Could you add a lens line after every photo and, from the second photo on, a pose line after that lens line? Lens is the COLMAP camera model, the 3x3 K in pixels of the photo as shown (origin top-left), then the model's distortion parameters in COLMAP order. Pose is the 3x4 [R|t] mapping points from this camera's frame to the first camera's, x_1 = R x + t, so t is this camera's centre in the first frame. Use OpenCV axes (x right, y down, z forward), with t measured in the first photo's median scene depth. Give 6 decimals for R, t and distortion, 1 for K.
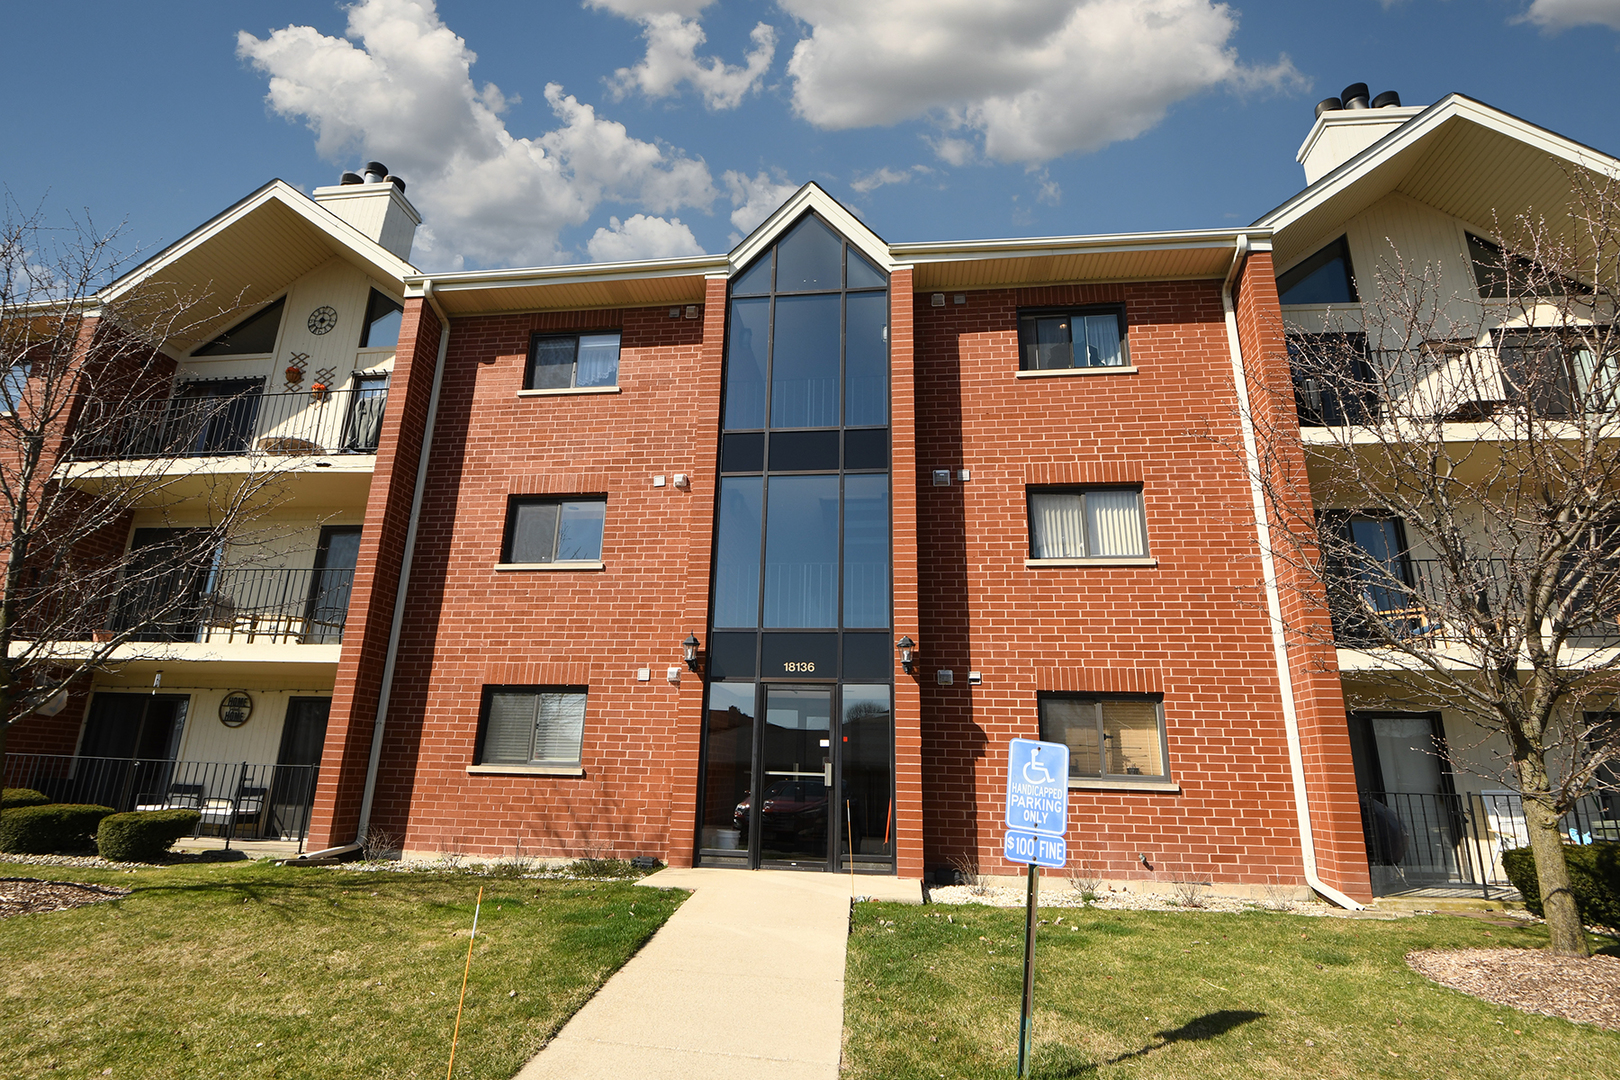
lens RADIAL K [[854.5, 0, 805.5], [0, 854.5, 498.6], [0, 0, 1]] dist [-0.006320, -0.001330]
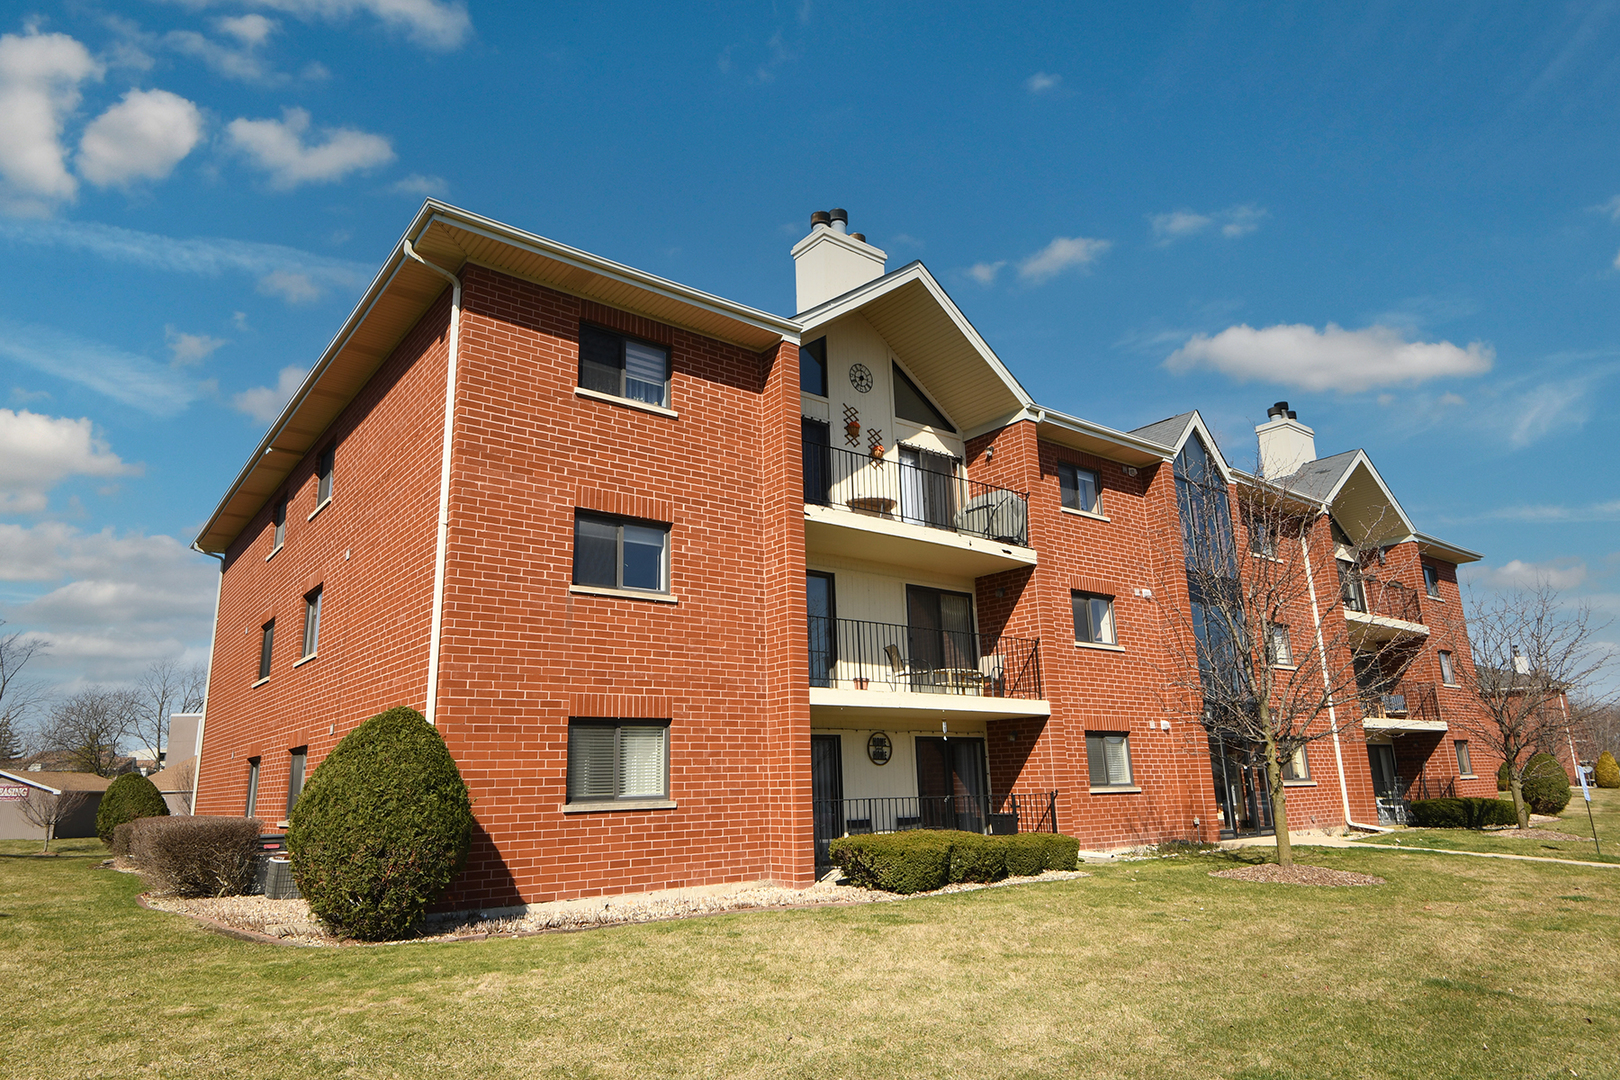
lens RADIAL K [[956.6, 0, 804.6], [0, 956.6, 535.8], [0, 0, 1]] dist [0.003614, 0.000211]
pose [[0.702848, 0.144858, 0.696434, -1.503879], [-0.173002, 0.984459, -0.030172, 0.028513], [-0.689982, -0.099278, 0.716986, 0.194438]]
